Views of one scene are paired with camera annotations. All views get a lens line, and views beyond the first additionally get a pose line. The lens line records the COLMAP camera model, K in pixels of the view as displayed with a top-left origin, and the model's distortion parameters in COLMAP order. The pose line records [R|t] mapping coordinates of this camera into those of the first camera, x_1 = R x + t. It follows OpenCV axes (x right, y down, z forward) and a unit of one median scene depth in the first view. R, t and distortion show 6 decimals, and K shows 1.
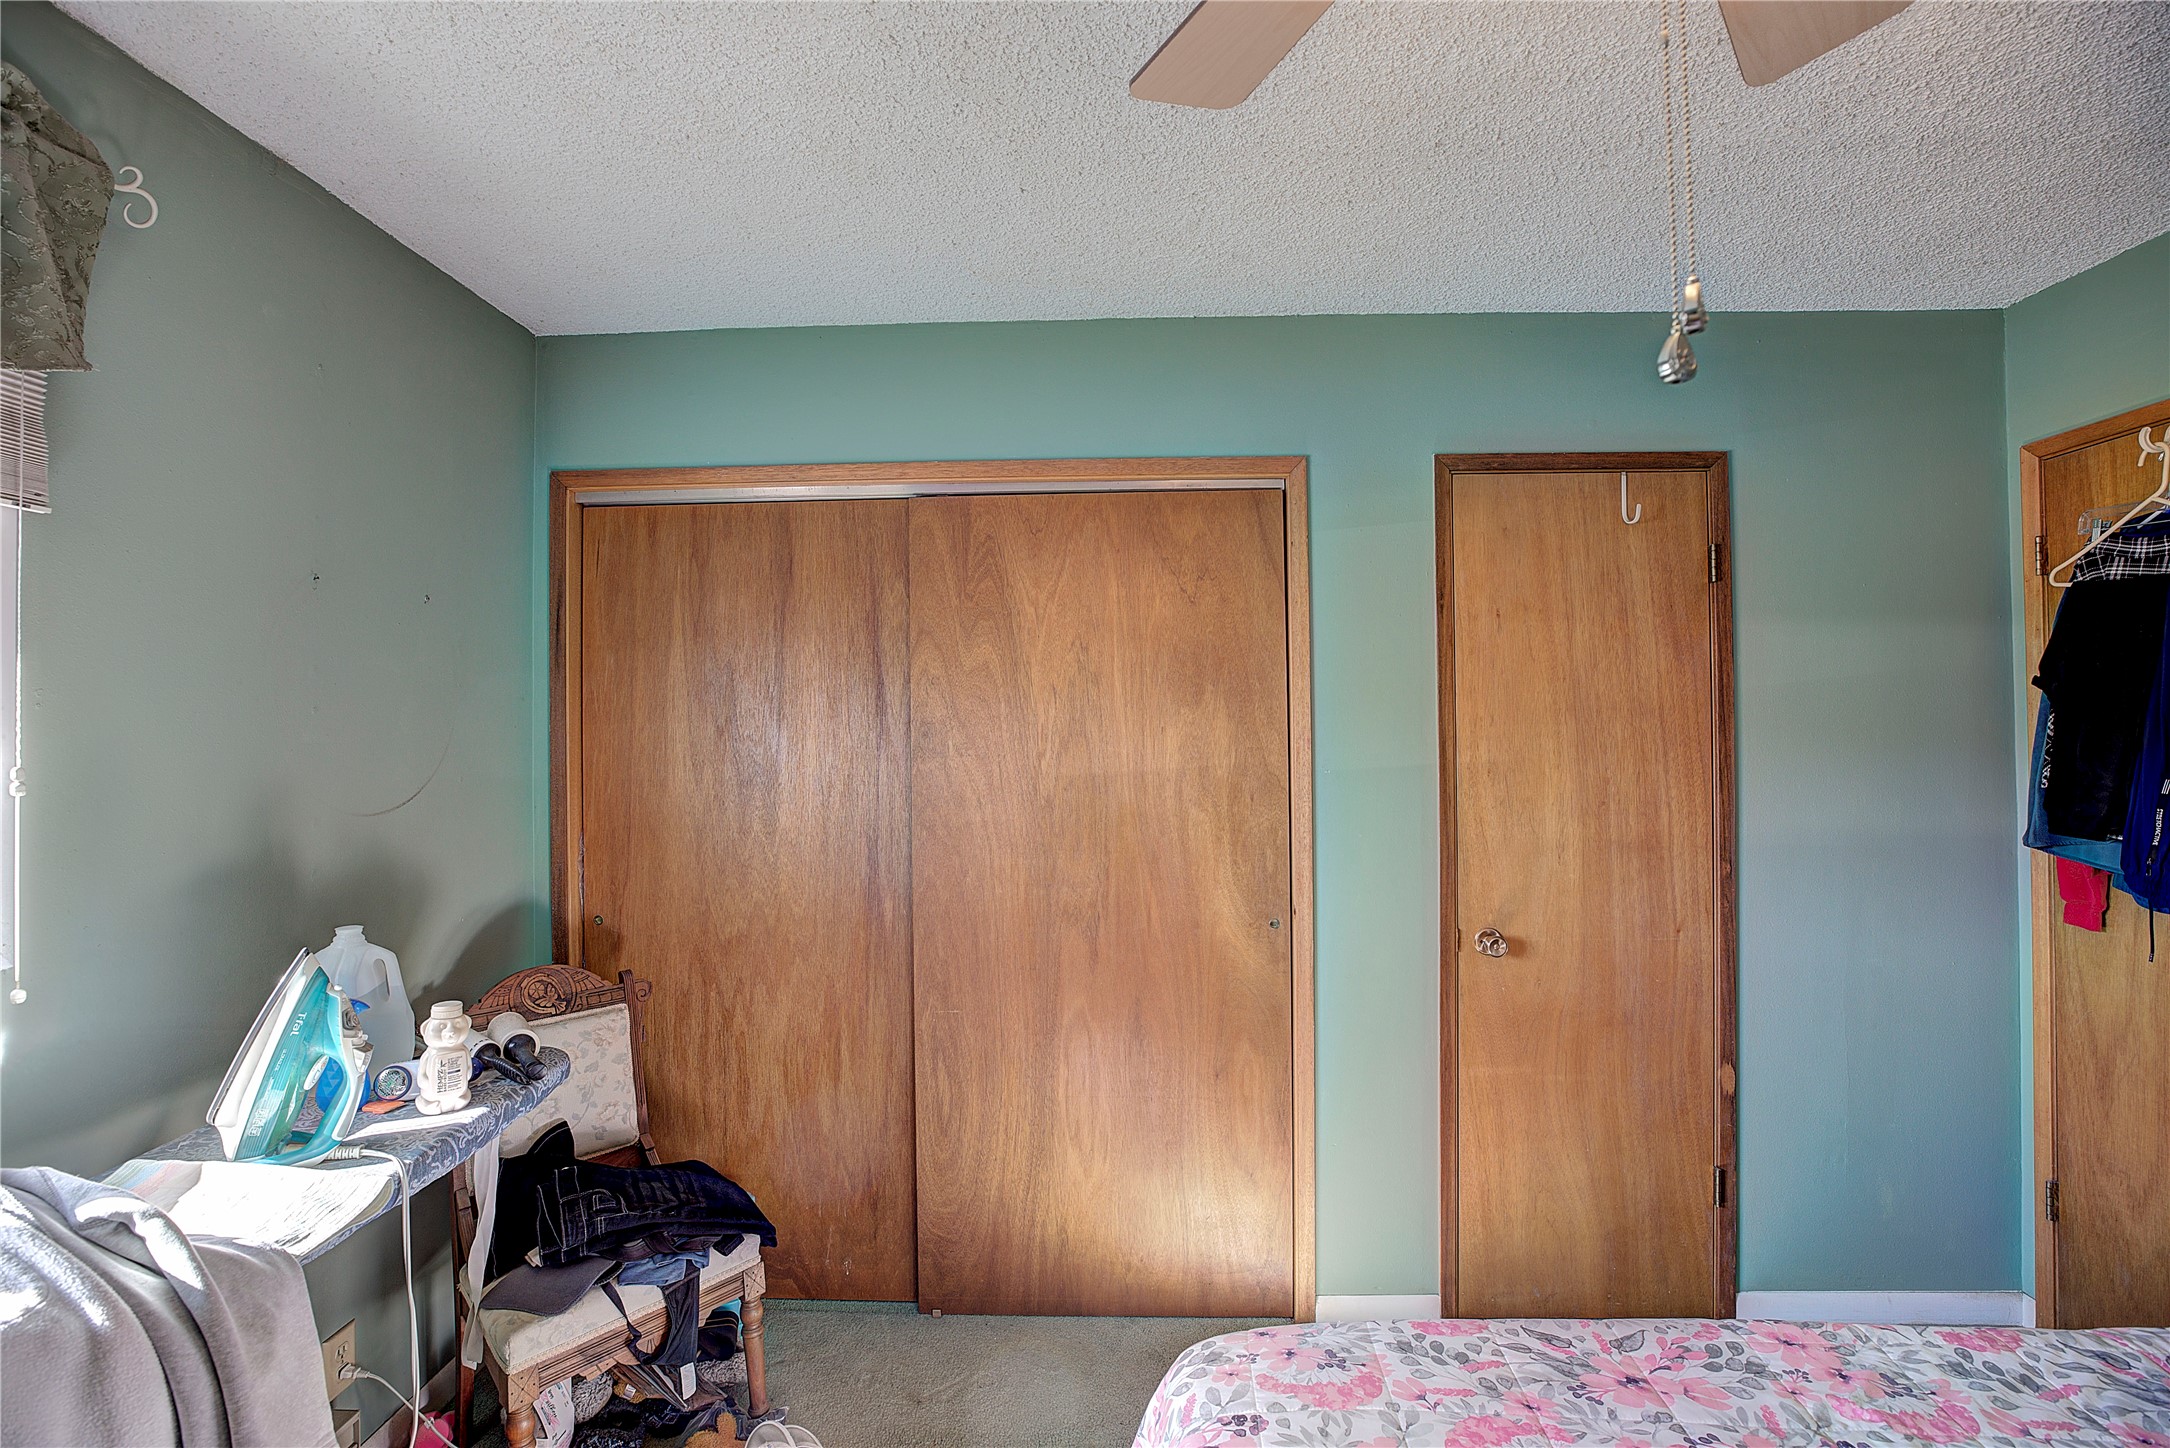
lens RADIAL K [[984.7, 0, 1077.8], [0, 984.7, 724.5], [0, 0, 1]] dist [-0.045261, 0.012817]
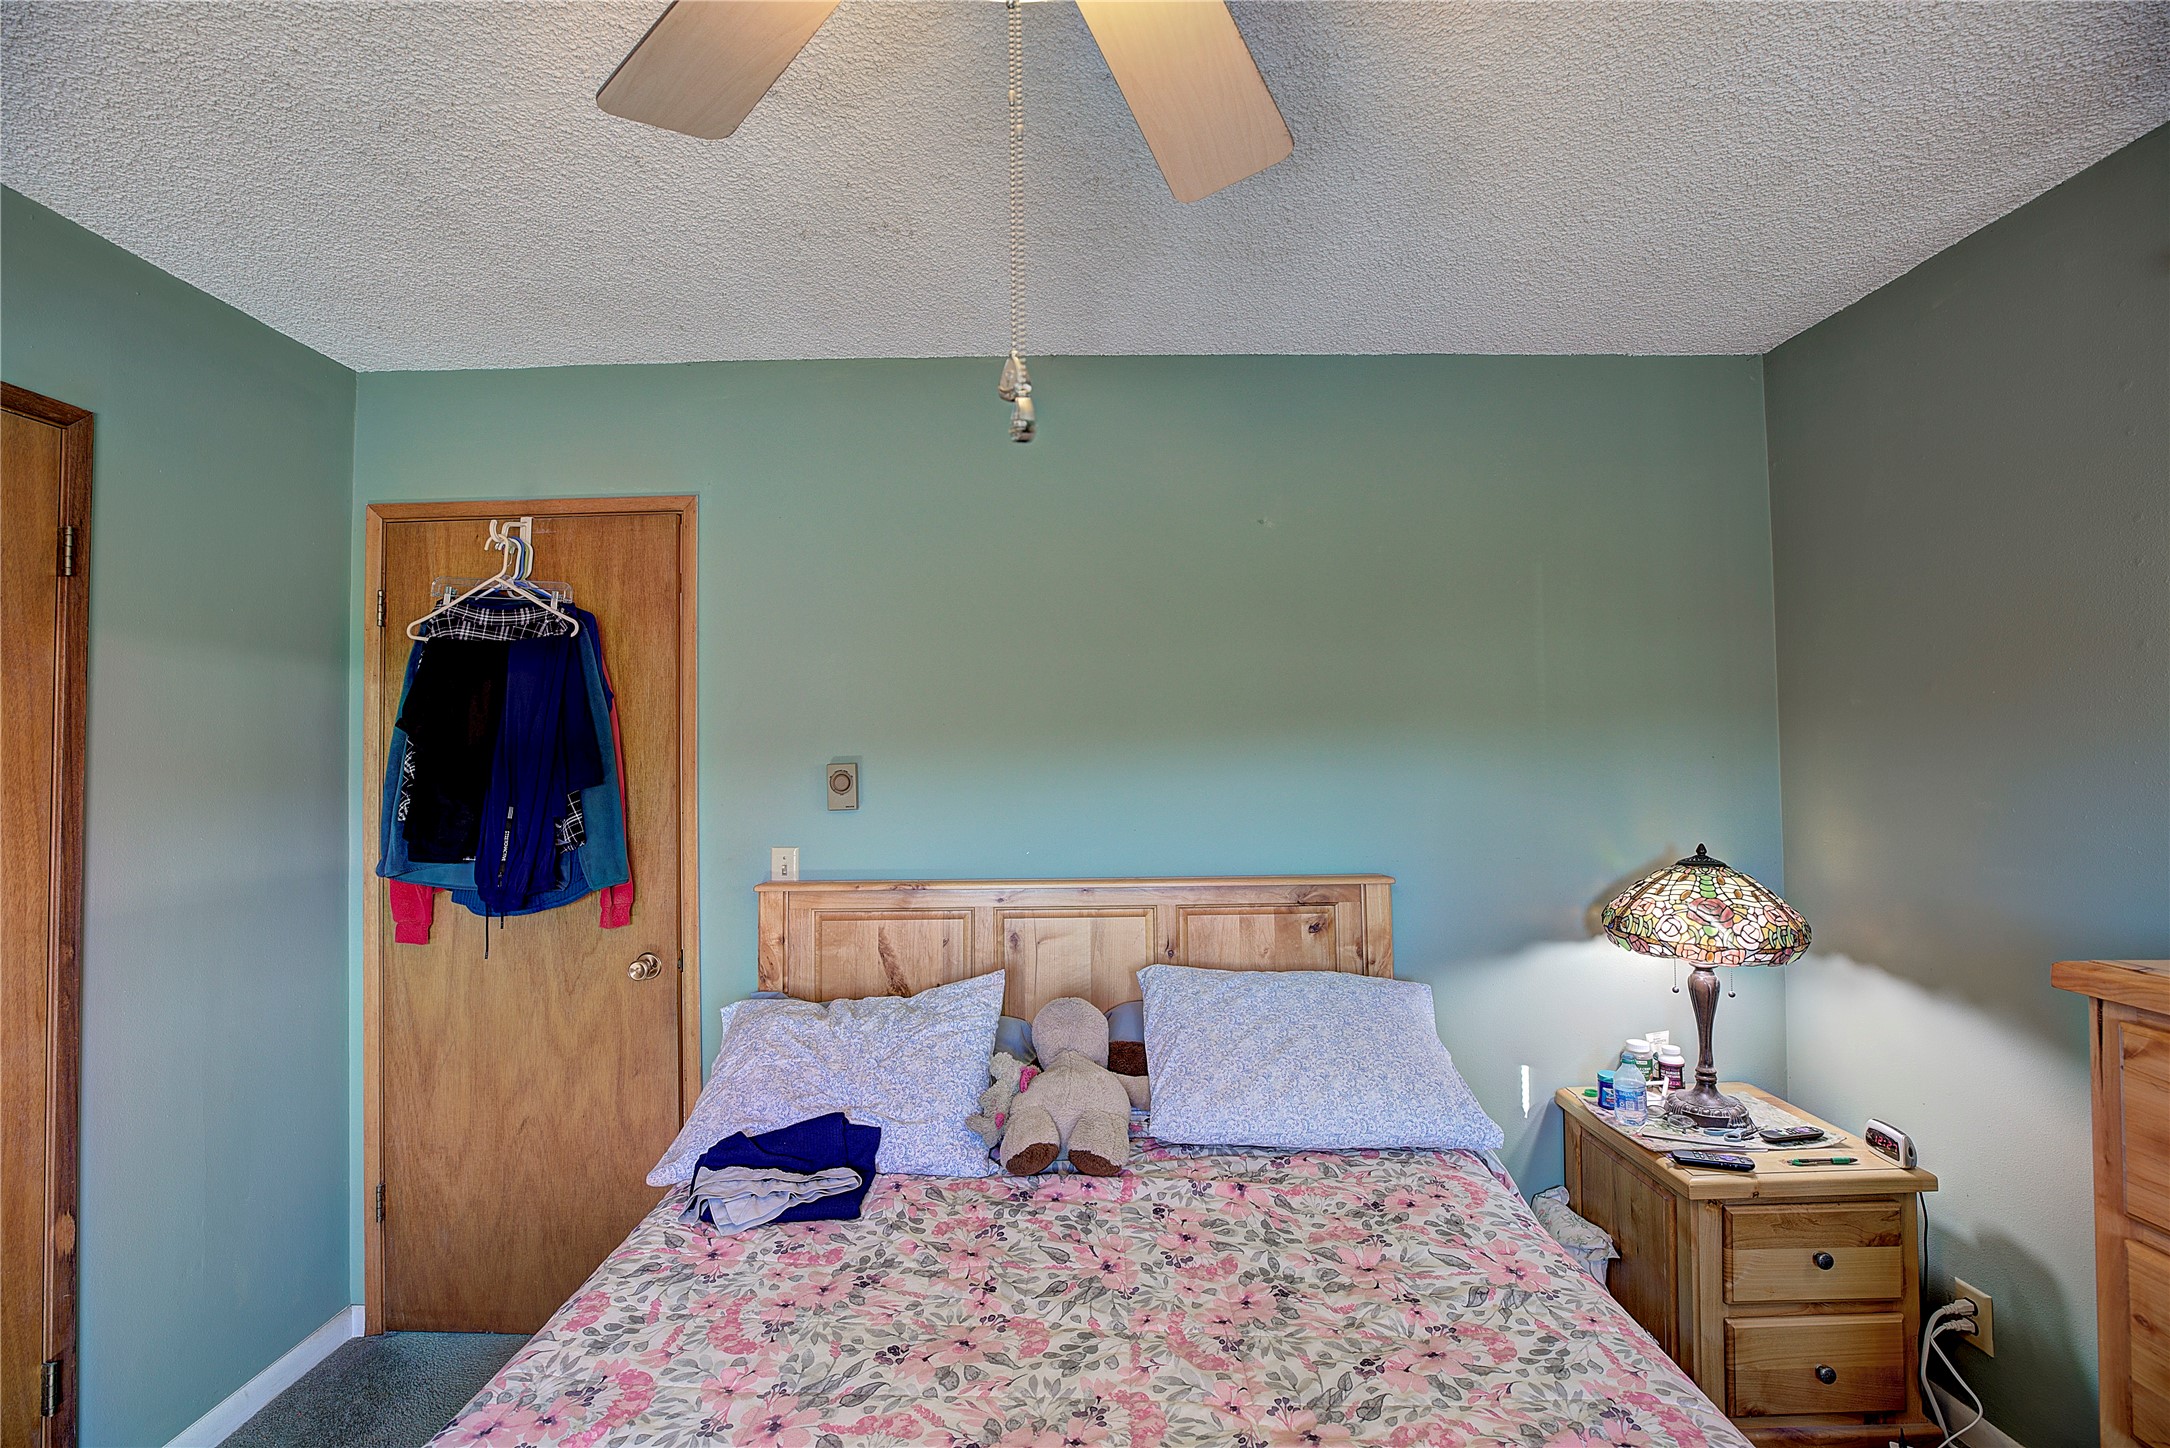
lens RADIAL K [[984.7, 0, 1079.6], [0, 984.7, 721.9], [0, 0, 1]] dist [-0.045261, 0.012817]
pose [[-0.044735, 0.040482, 0.998178, -0.132442], [0.006217, 0.999171, -0.040244, 0.002340], [-0.998980, 0.004406, -0.044950, 0.270286]]
